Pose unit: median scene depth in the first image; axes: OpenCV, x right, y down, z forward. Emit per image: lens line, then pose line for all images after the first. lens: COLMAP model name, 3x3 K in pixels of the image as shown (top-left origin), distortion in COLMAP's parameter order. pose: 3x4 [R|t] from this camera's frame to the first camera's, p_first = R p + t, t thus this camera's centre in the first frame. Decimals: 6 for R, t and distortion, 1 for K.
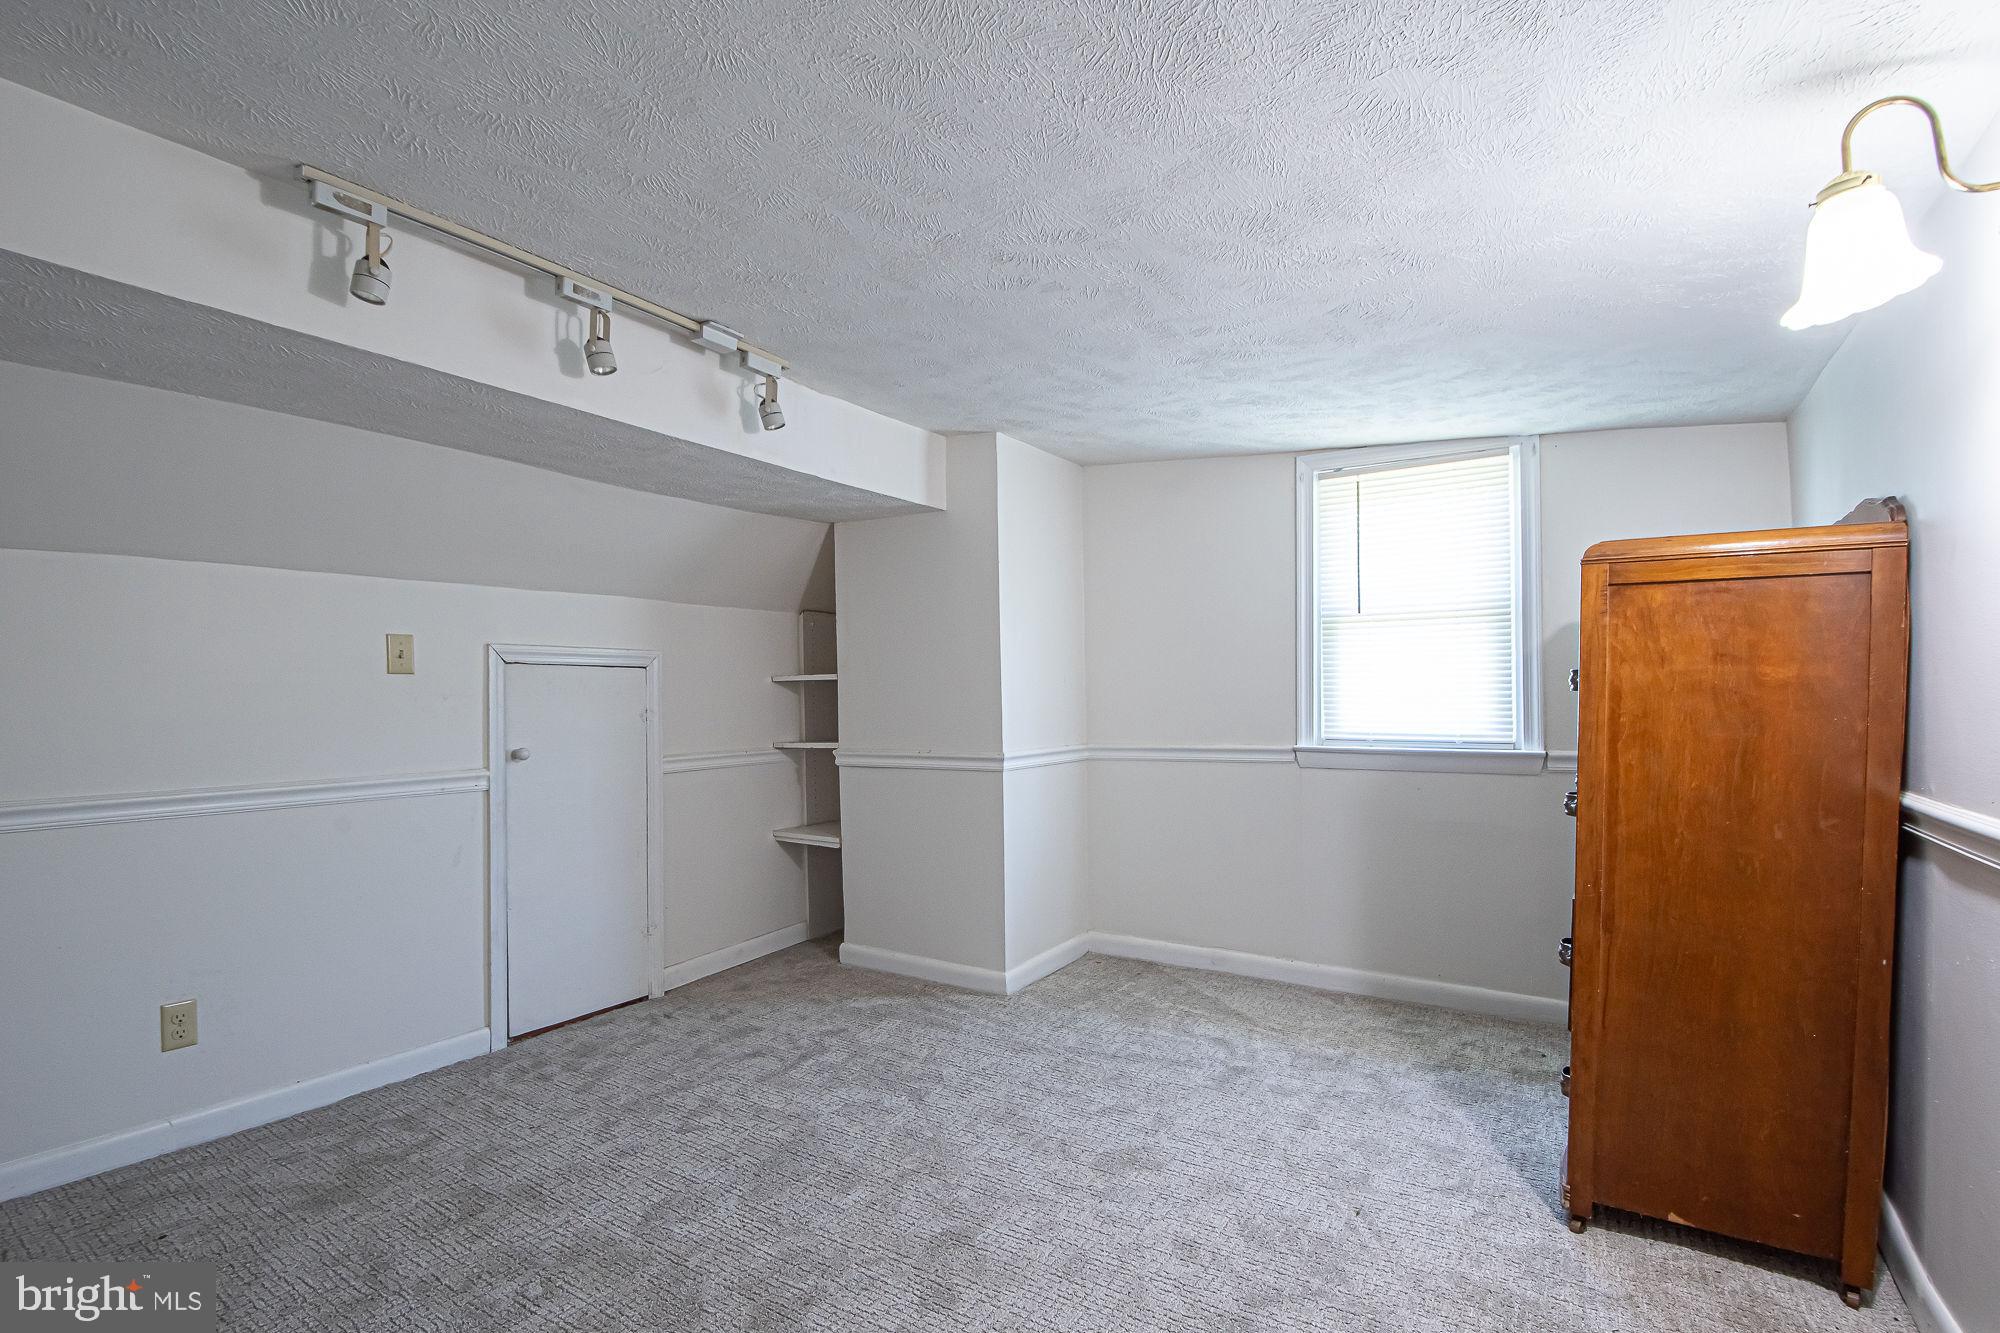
lens RADIAL K [[901.3, 0, 1000.9], [0, 901.3, 723.1], [0, 0, 1]] dist [0.001507, -0.018023]
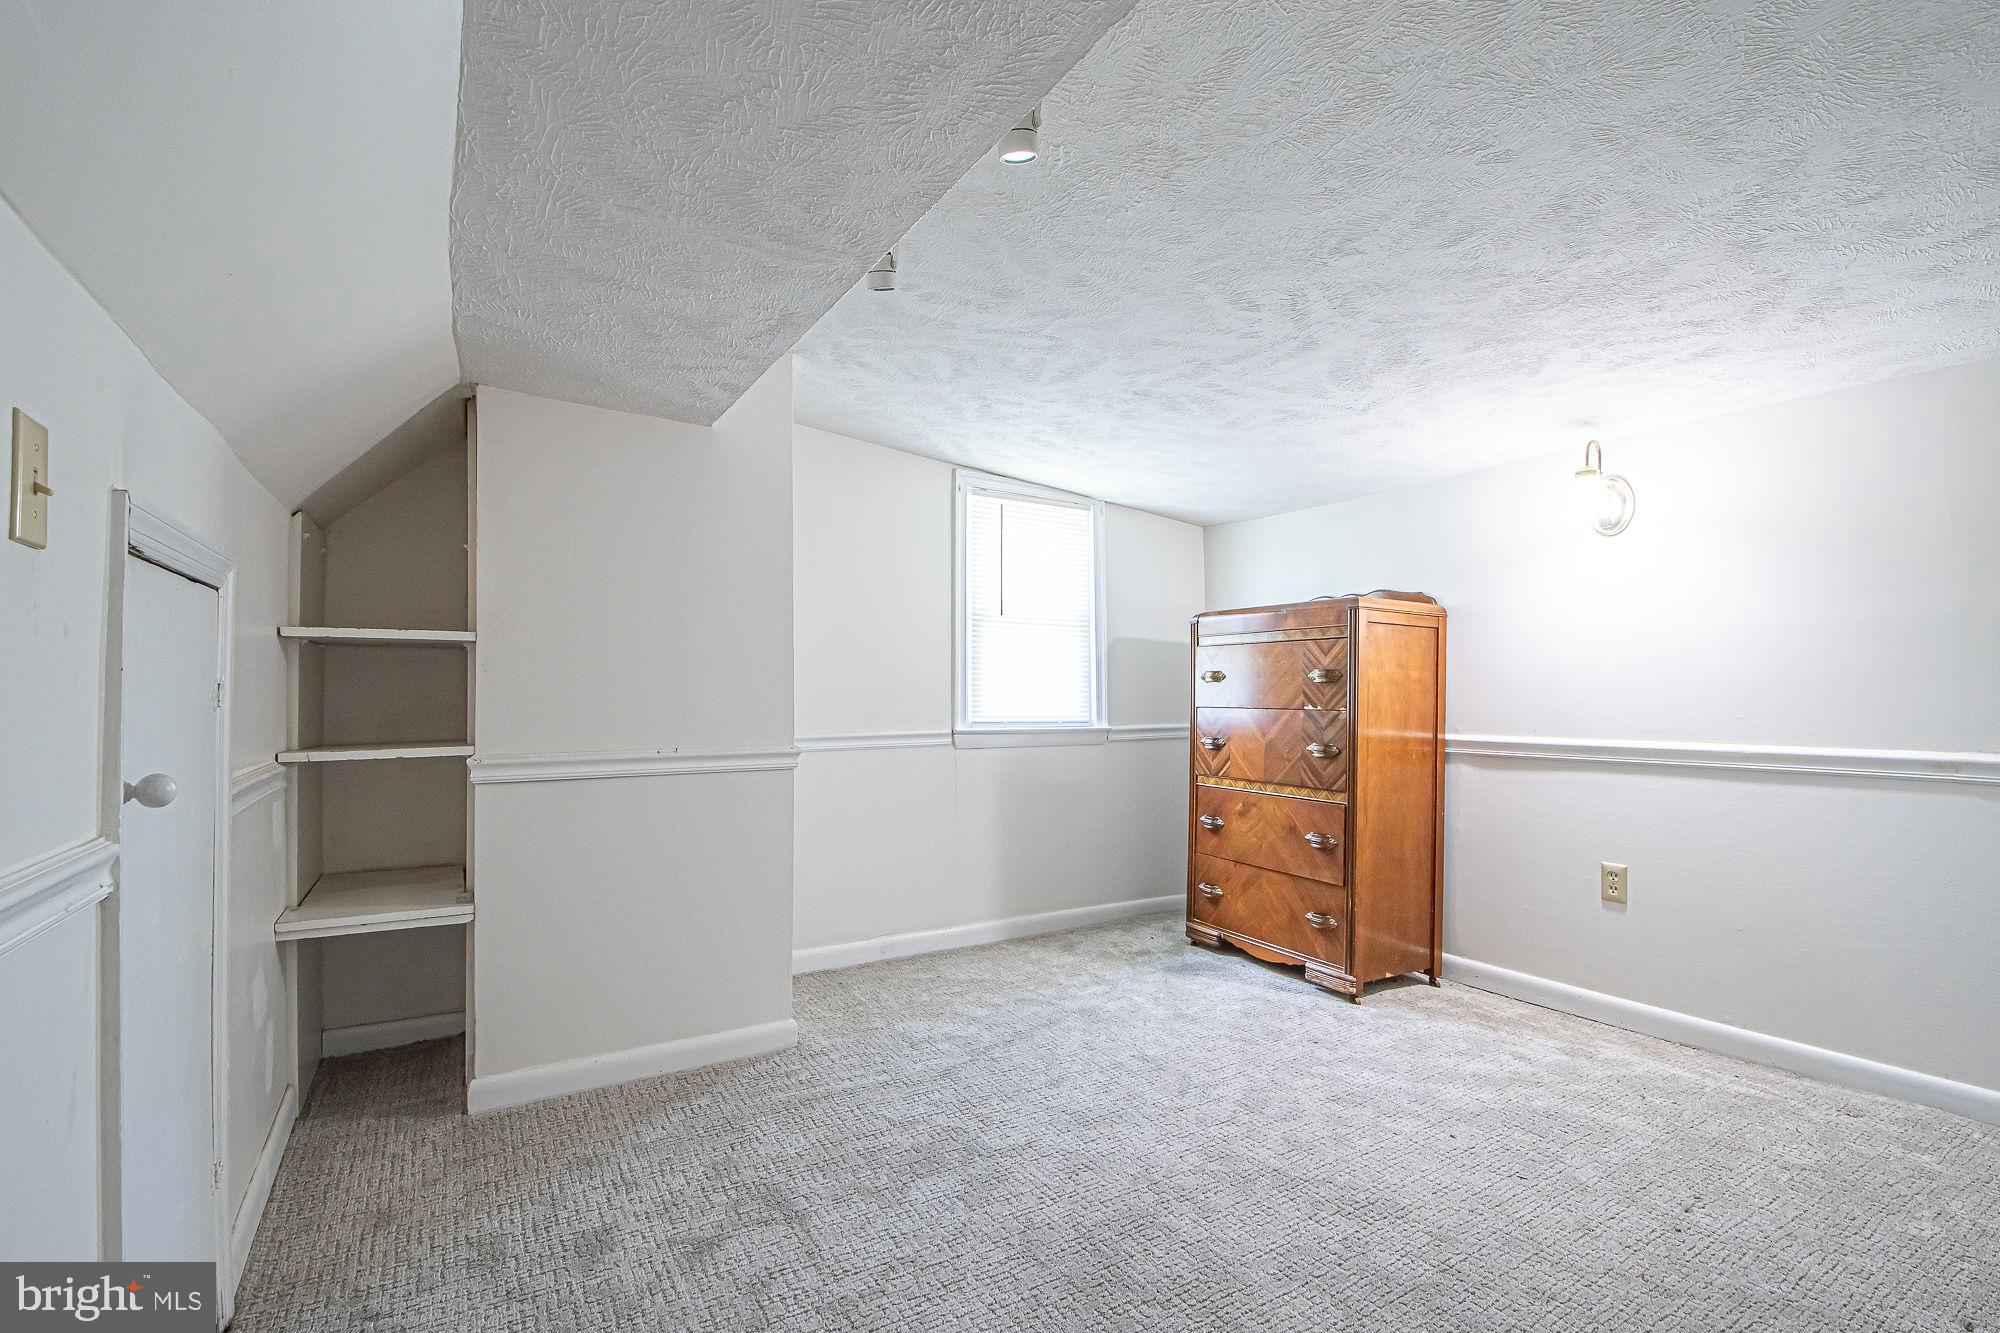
lens RADIAL K [[924.0, 0, 1000.7], [0, 924.0, 689.4], [0, 0, 1]] dist [0.015697, -0.021624]
pose [[0.421103, 0.016782, 0.906857, -0.703871], [0.016648, 0.999517, -0.026227, 0.007571], [-0.906860, 0.026142, 0.420621, 0.495682]]
